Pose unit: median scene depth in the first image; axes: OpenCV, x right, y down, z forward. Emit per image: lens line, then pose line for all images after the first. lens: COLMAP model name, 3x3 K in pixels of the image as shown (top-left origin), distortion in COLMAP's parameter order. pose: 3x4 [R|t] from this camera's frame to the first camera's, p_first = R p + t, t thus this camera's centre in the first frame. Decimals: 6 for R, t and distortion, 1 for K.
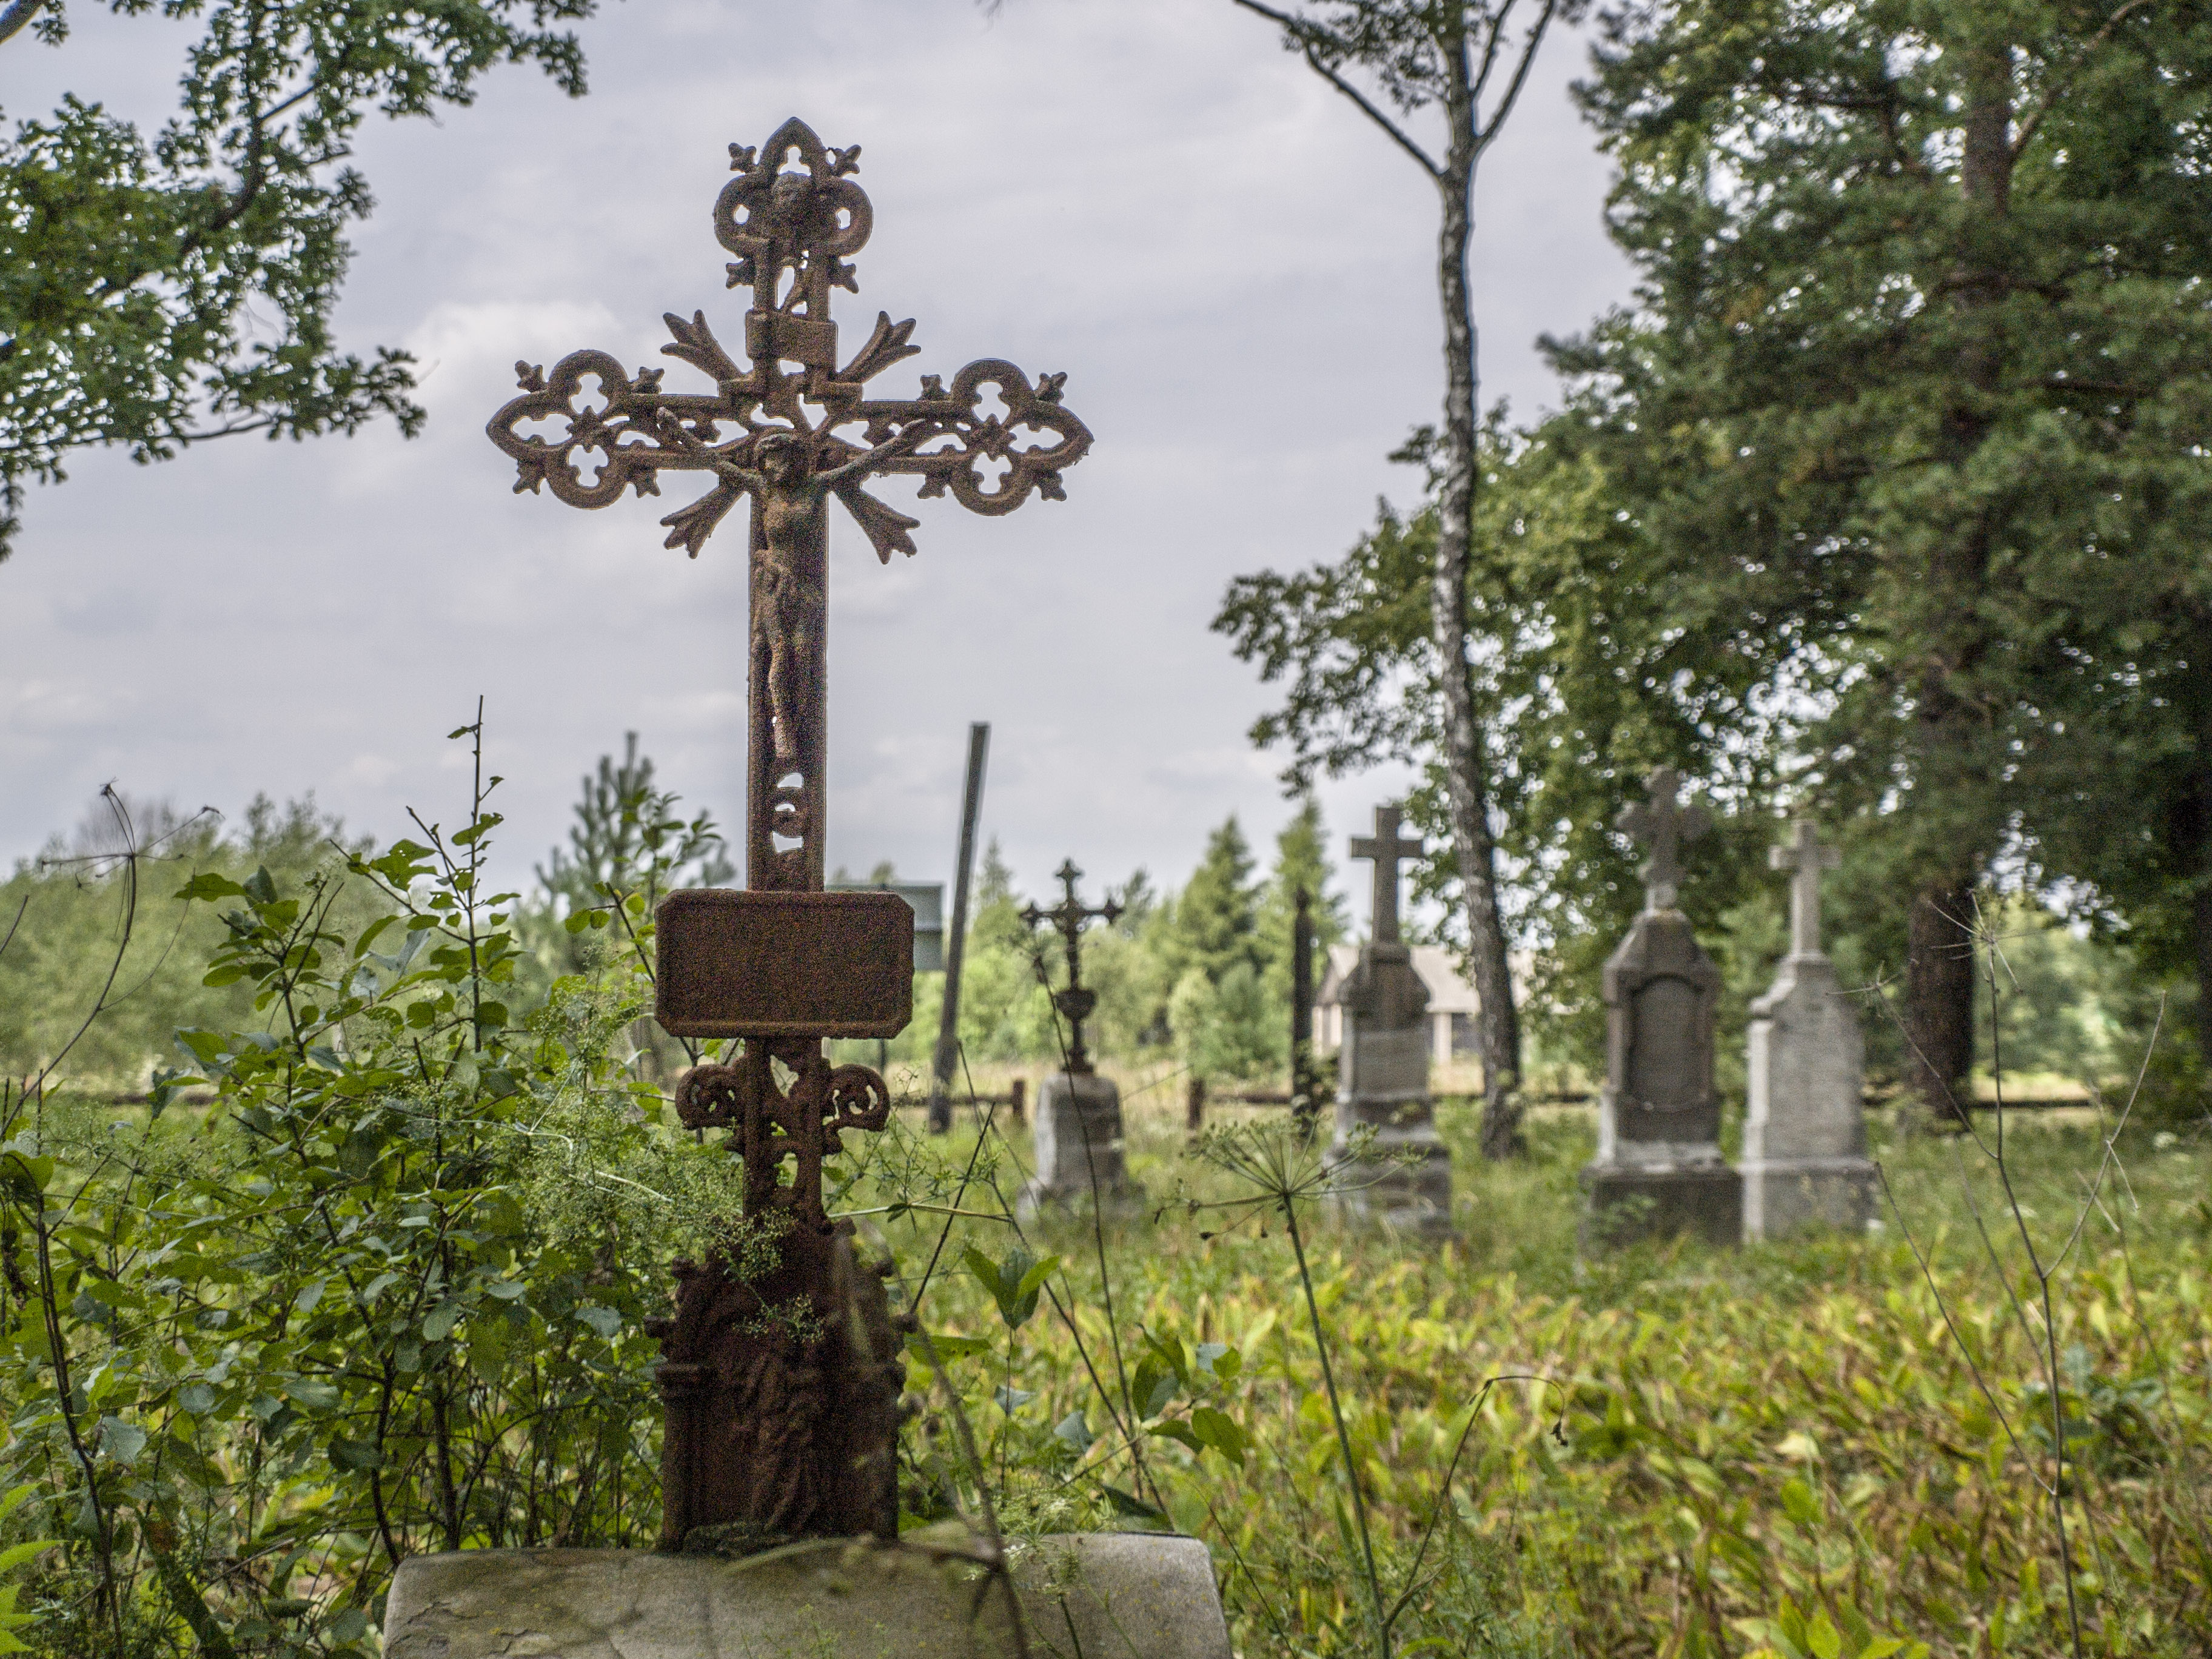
lens RADIAL K [[5350.6, 0, 1103.4], [0, 5350.6, 834.1], [0, 0, 1]] dist [0.048189, 0.000000]
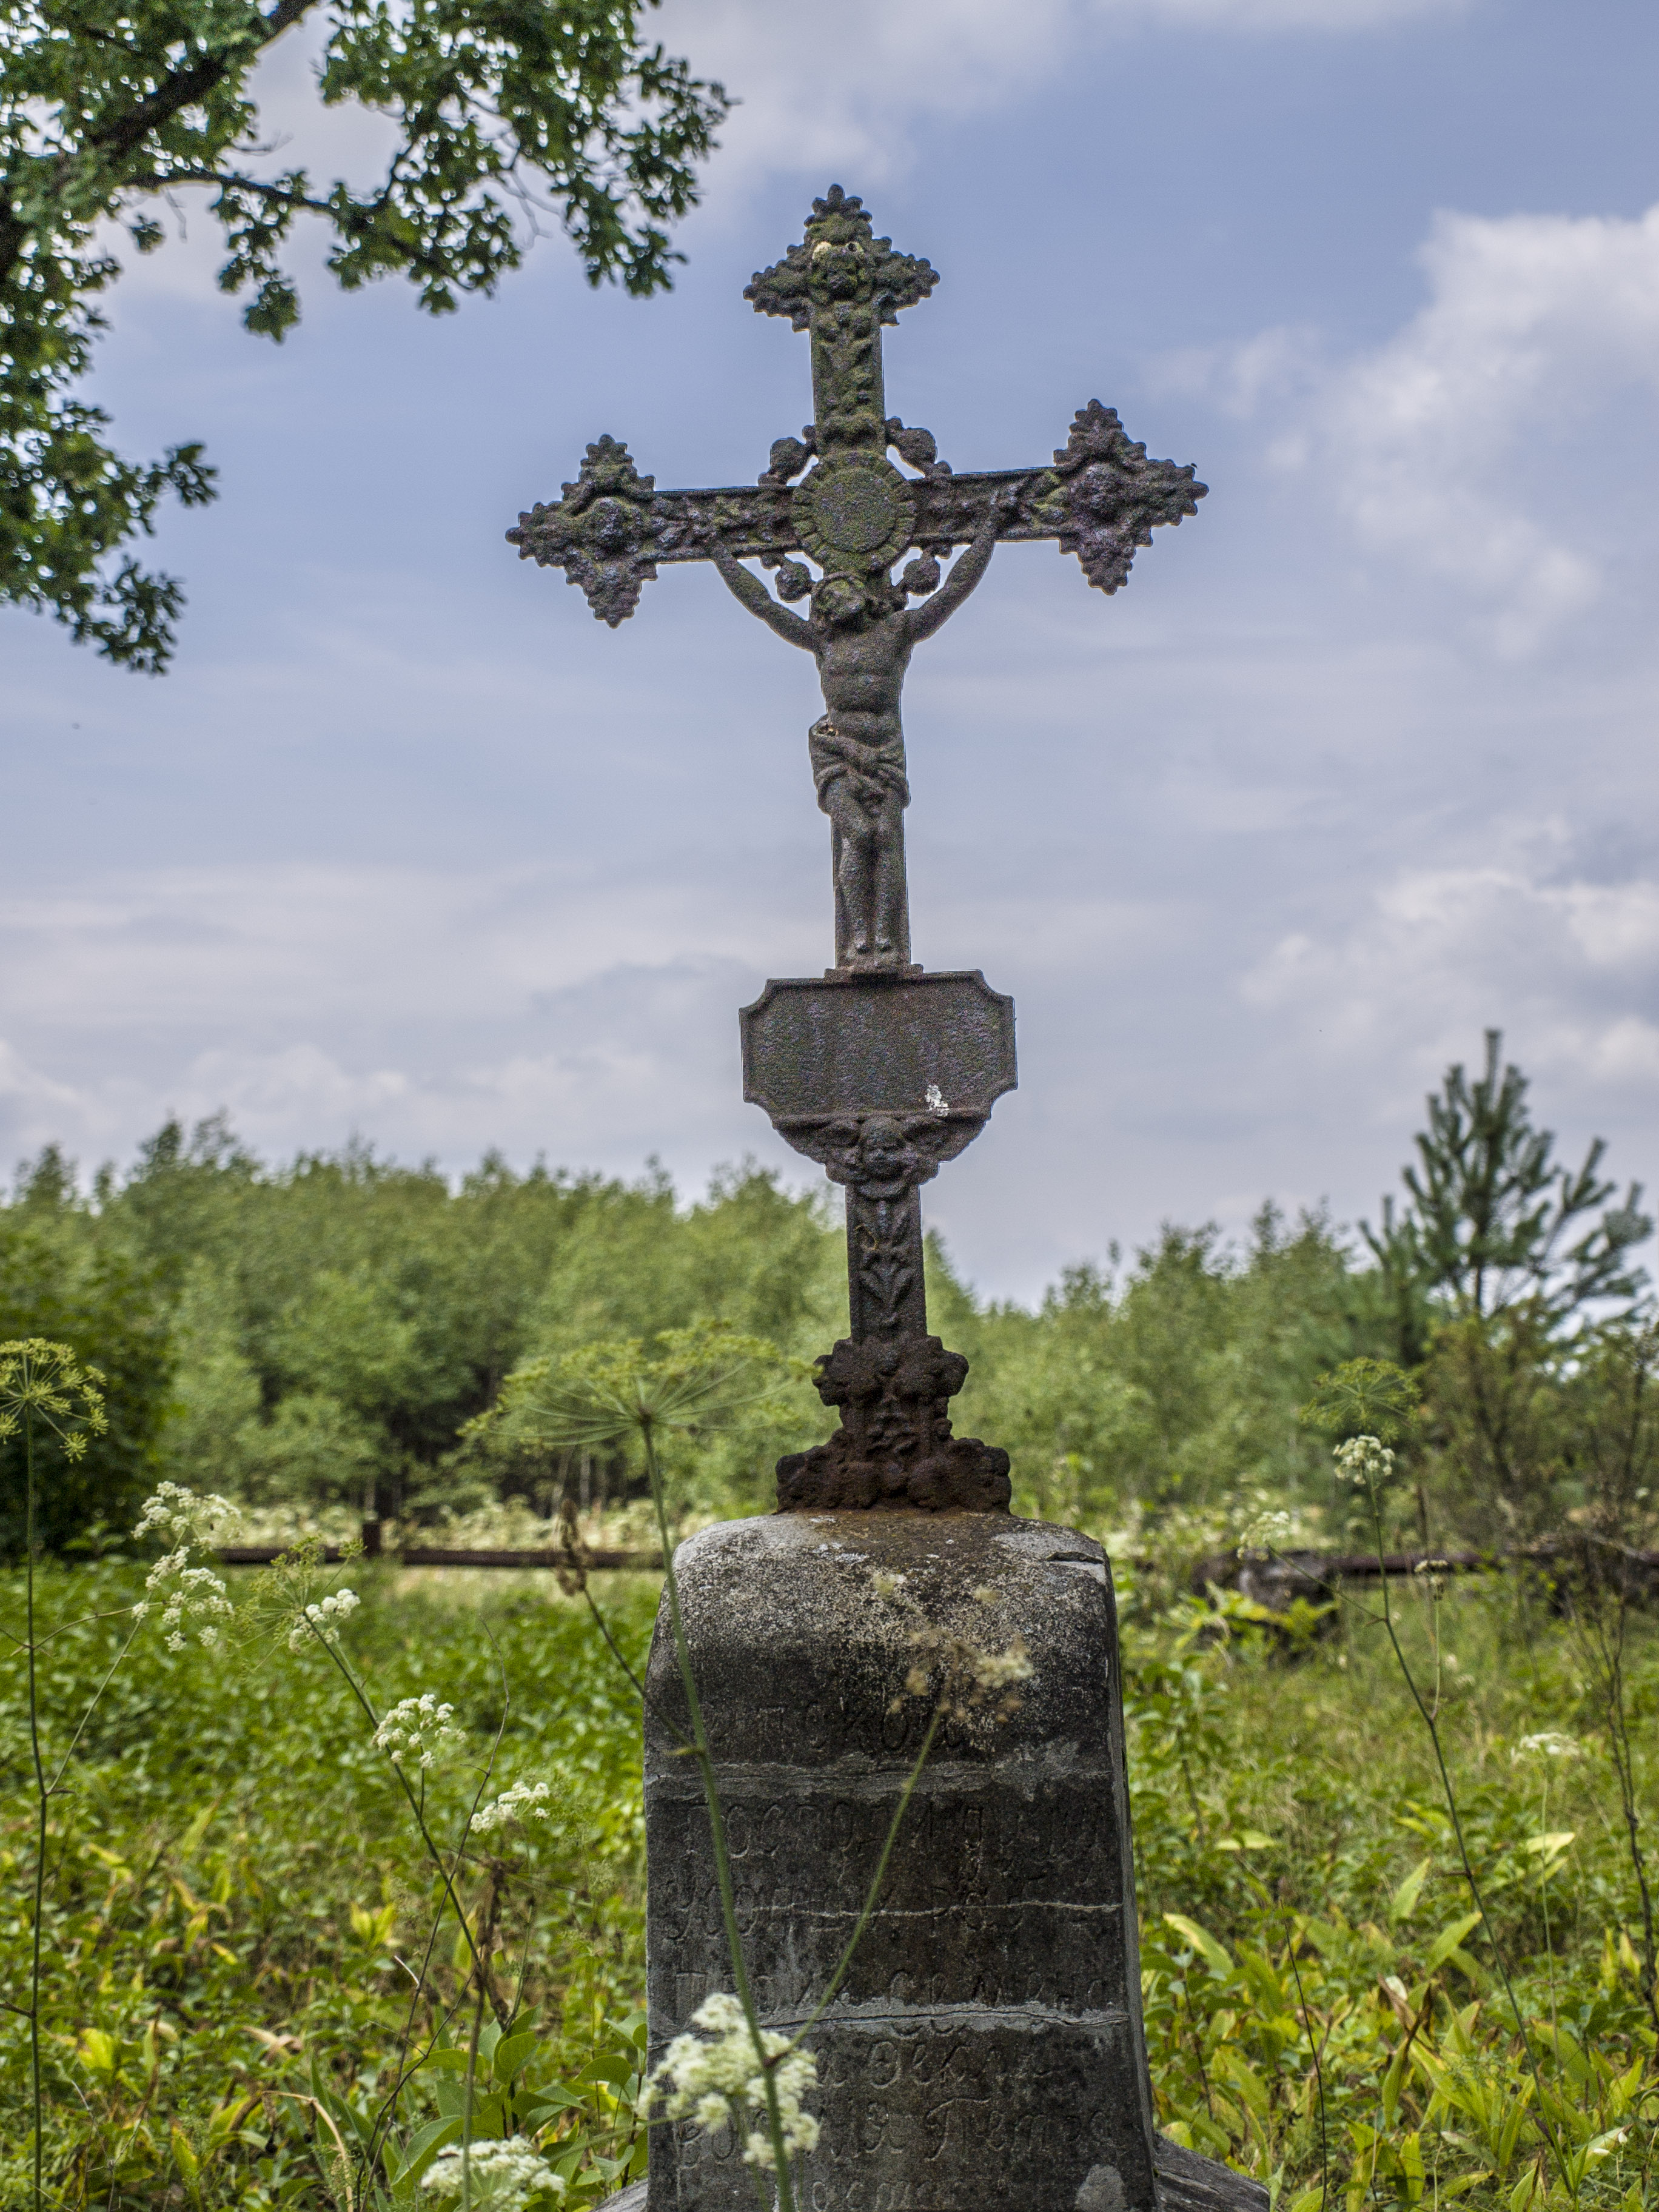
lens RADIAL K [[5049.5, 0, 831.5], [0, 5049.5, 1106.8], [0, 0, 1]] dist [-0.024483, 0.000000]
pose [[0.958961, -0.017182, -0.283015, 0.021508], [0.006549, 0.999238, -0.038474, 0.022916], [0.283461, 0.035042, 0.958343, 0.511453]]
